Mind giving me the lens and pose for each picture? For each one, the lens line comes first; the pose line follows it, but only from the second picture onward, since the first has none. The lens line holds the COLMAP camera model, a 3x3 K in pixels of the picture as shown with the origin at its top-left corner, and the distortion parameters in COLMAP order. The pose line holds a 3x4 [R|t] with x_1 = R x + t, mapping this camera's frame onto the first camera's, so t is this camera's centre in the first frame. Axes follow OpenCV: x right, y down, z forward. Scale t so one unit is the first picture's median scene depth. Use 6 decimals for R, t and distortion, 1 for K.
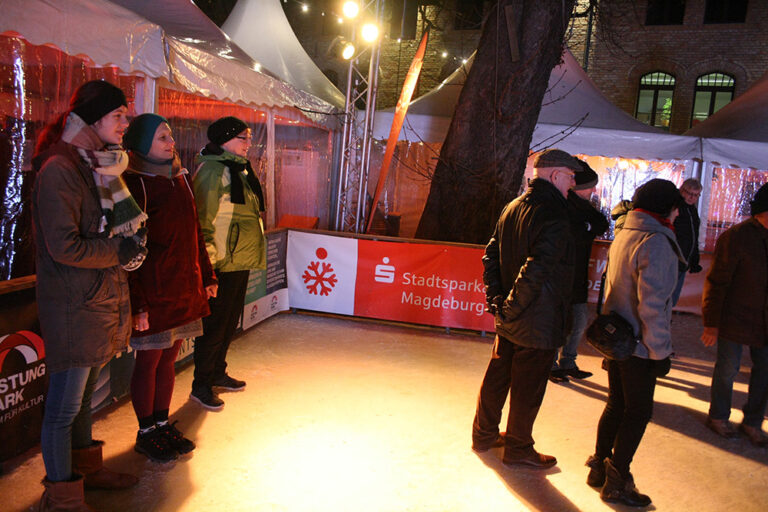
lens RADIAL K [[640.1, 0, 385.3], [0, 640.1, 268.8], [0, 0, 1]] dist [-0.153127, 0.150349]
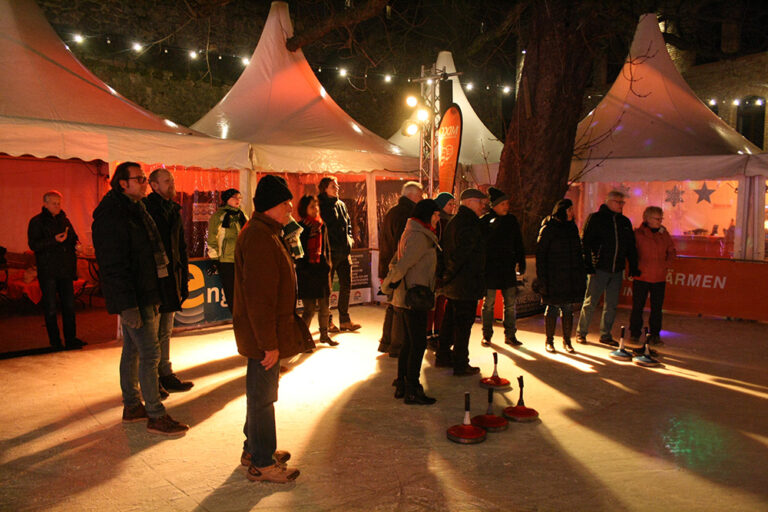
lens RADIAL K [[640.1, 0, 385.3], [0, 640.1, 268.8], [0, 0, 1]] dist [-0.153127, 0.150349]
pose [[0.845457, -0.019783, -0.533677, 0.699414], [-0.018707, 0.997603, -0.066615, 0.086811], [0.533716, 0.066304, 0.843060, -0.280551]]
